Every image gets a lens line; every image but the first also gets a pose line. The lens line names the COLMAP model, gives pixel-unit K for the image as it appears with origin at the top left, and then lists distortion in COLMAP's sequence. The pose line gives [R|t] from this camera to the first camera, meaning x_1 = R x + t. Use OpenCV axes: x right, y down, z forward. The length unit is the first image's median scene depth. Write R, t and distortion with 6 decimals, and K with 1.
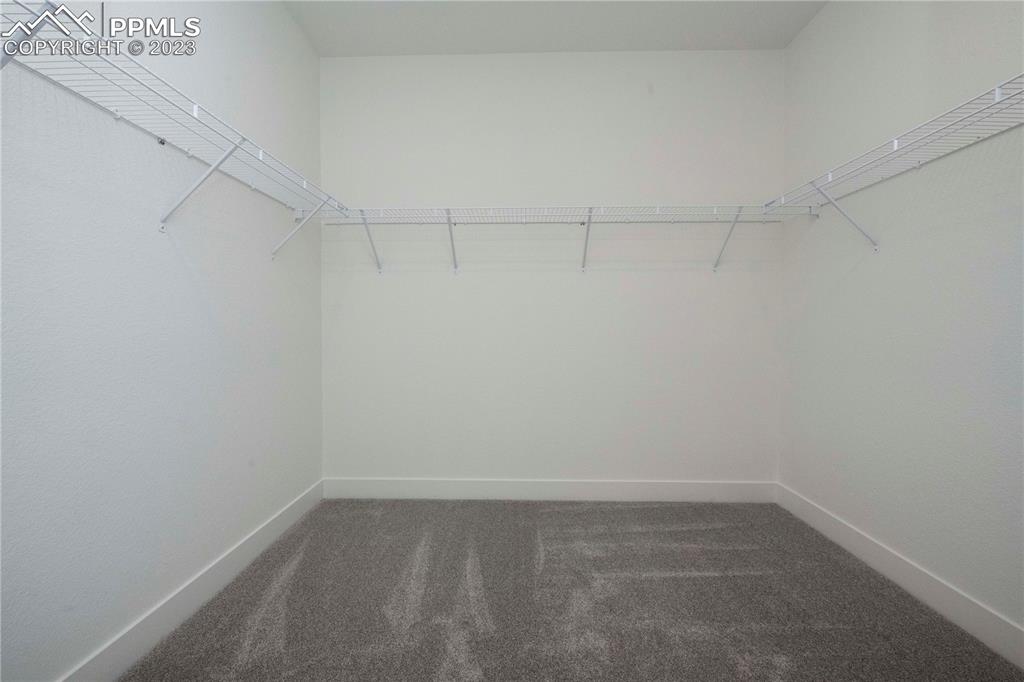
lens RADIAL K [[441.3, 0, 512.0], [0, 441.3, 341.0], [0, 0, 1]] dist [0.027541, 0.000094]
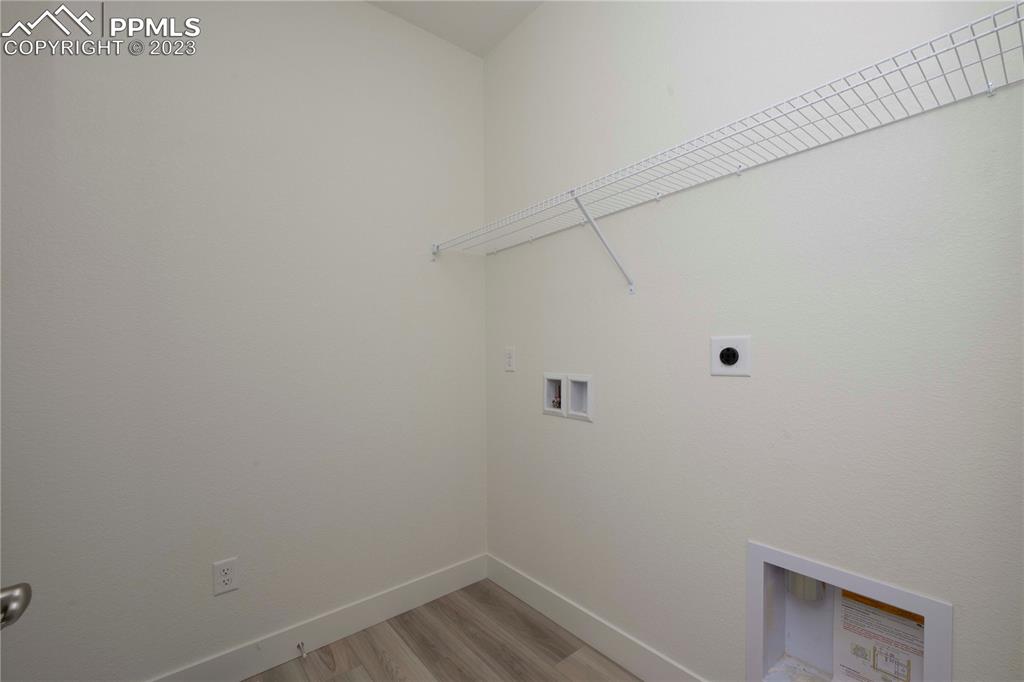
lens RADIAL K [[437.2, 0, 512.0], [0, 437.2, 341.0], [0, 0, 1]] dist [0.032484, 0.000045]
pose [[0.764384, 0.013029, 0.644630, 0.137560], [0.035290, 0.997452, -0.062006, -0.068006], [-0.643795, 0.070146, 0.761976, 0.520508]]
